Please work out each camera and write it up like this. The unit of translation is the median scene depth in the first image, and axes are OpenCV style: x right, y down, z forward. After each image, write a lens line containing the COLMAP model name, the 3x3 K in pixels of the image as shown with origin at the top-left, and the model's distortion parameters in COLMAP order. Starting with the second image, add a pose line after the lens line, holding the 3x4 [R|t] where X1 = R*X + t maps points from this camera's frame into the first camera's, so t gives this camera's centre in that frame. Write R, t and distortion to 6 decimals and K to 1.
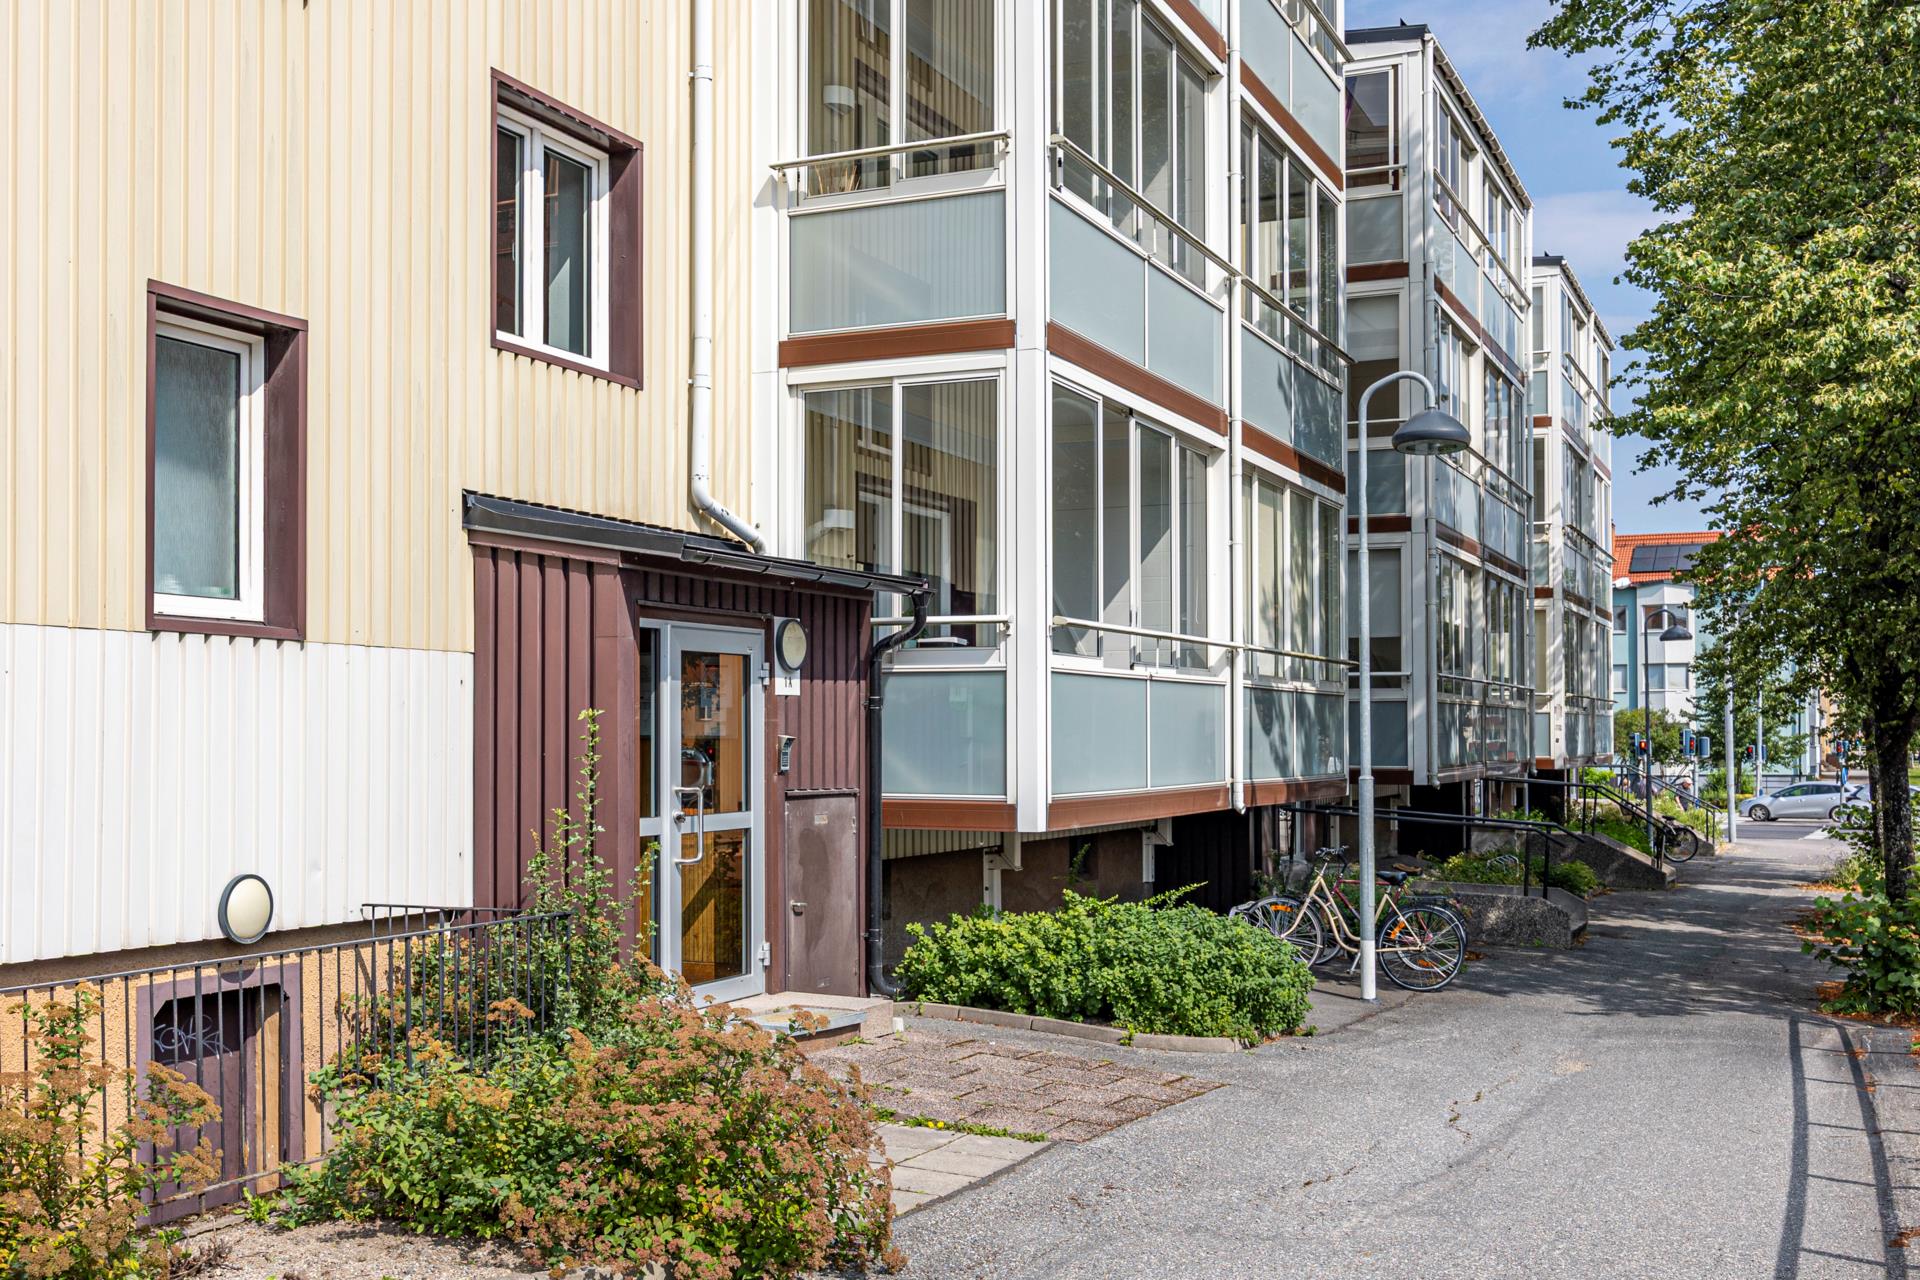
lens RADIAL K [[1945.1, 0, 960.0], [0, 1945.1, 640.0], [0, 0, 1]] dist [-0.174904, -0.008583]
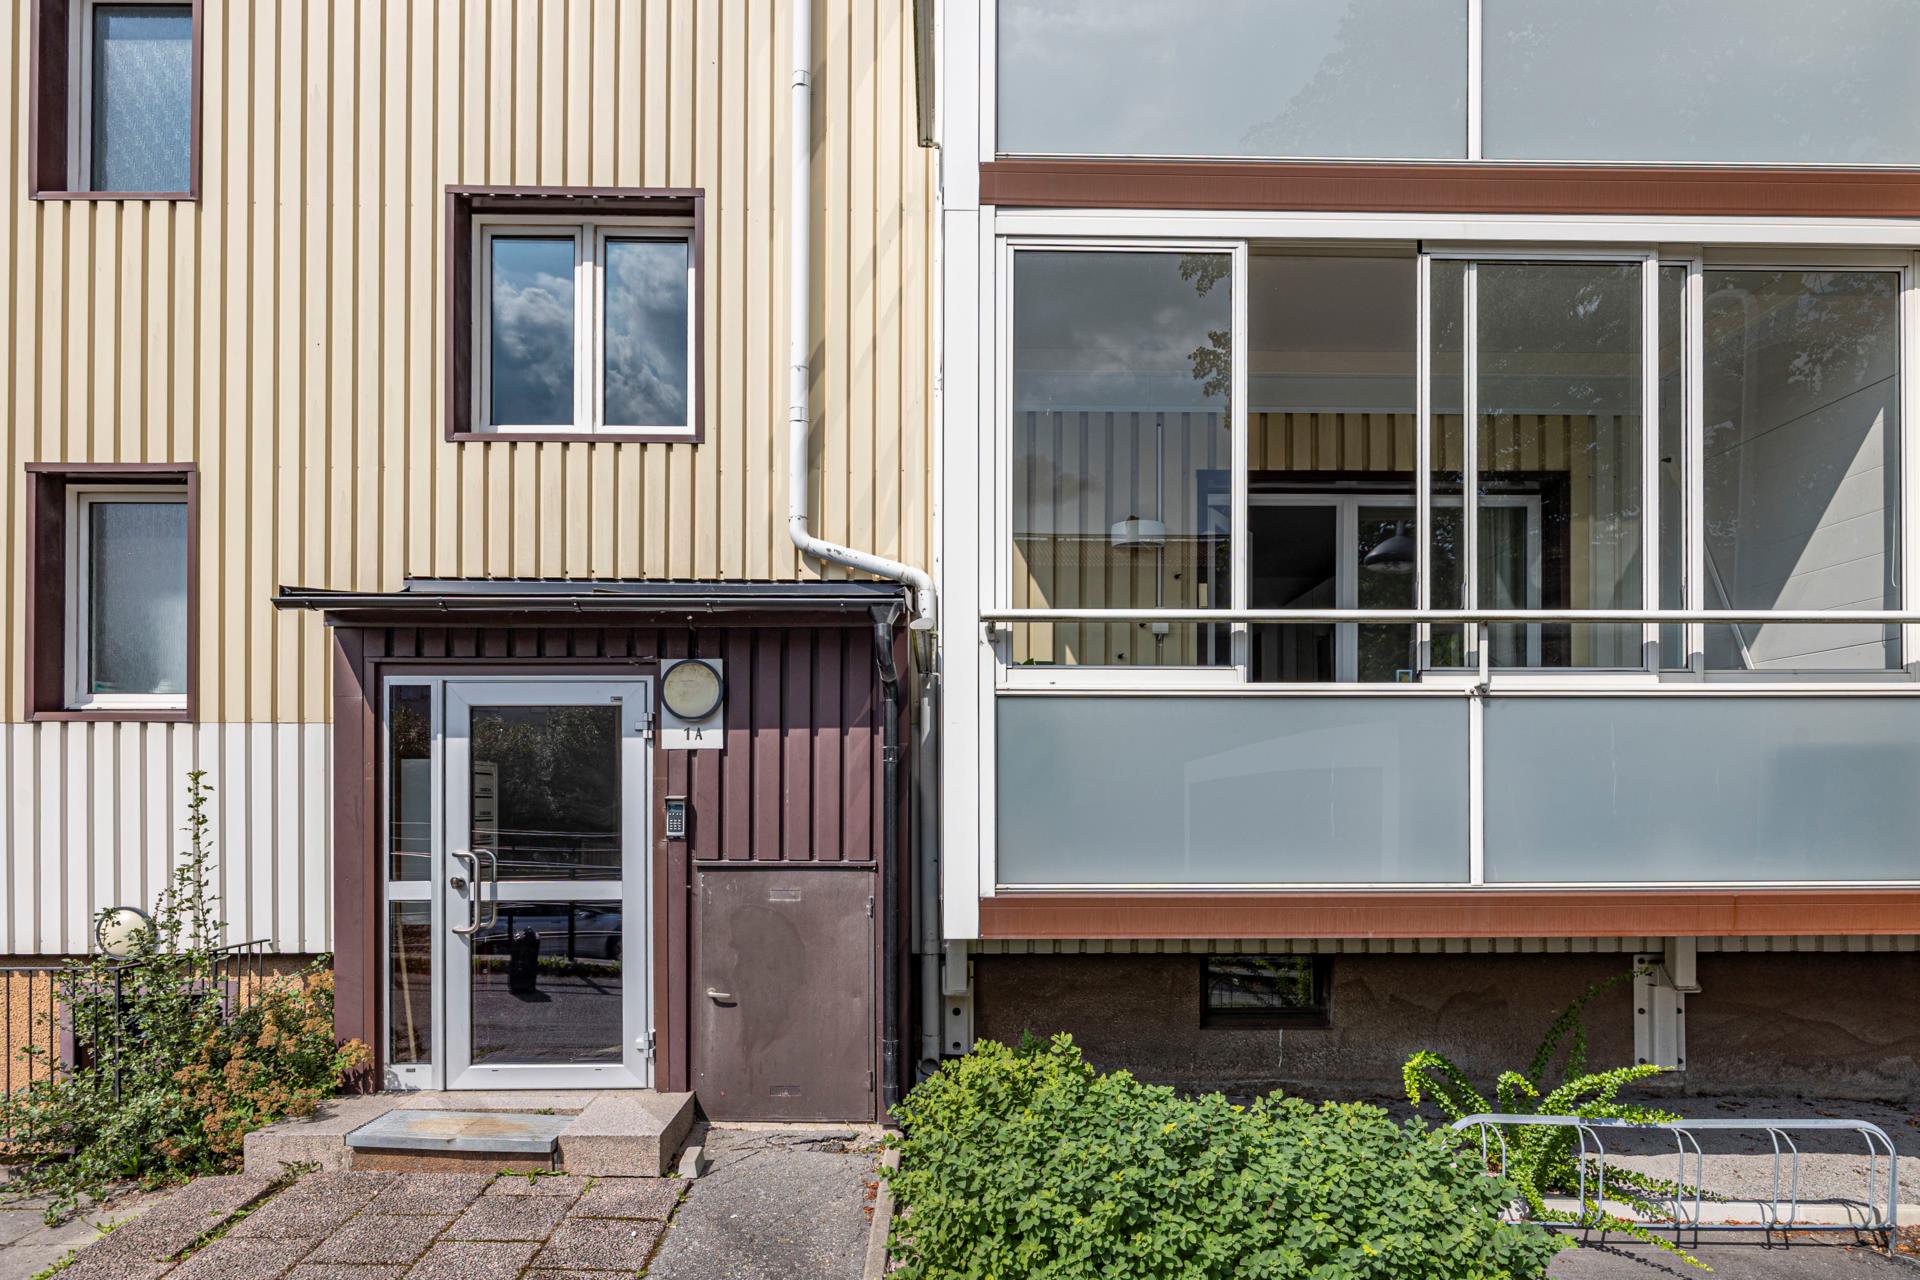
lens RADIAL K [[1090.5, 0, 960.5], [0, 1090.5, 783.5], [0, 0, 1]] dist [-0.023094, 0.000712]
pose [[0.430649, -0.011905, -0.902441, 0.397151], [0.042982, 0.999049, 0.007332, 0.045416], [0.901495, -0.041946, 0.430751, 0.899289]]
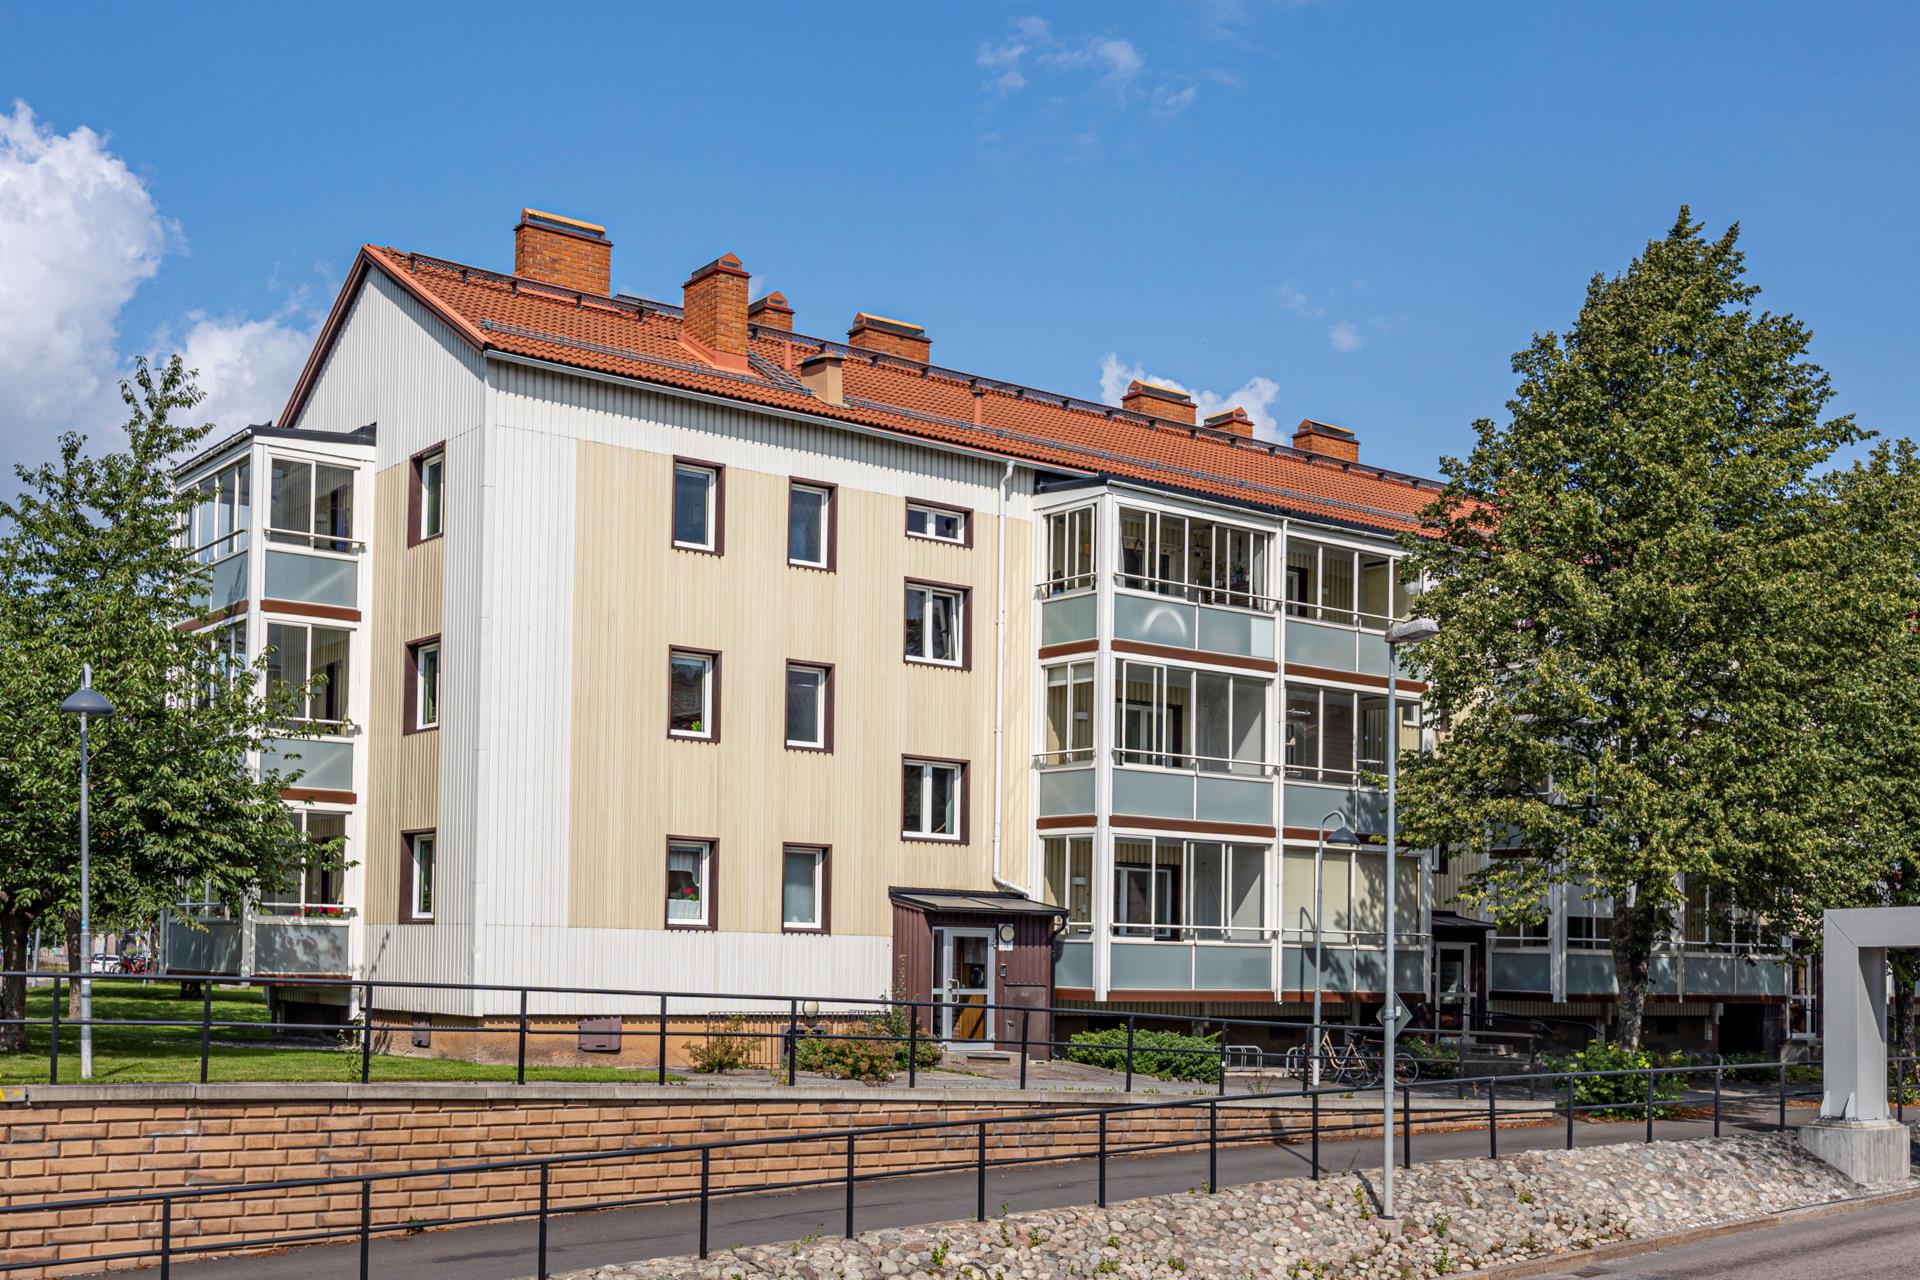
lens RADIAL K [[1971.1, 0, 960.0], [0, 1971.1, 640.0], [0, 0, 1]] dist [-0.002880, -0.000857]
pose [[0.870027, -0.062879, -0.488977, 1.367214], [0.002559, 0.992396, -0.123062, -0.073141], [0.492997, 0.105816, 0.863572, -1.711876]]
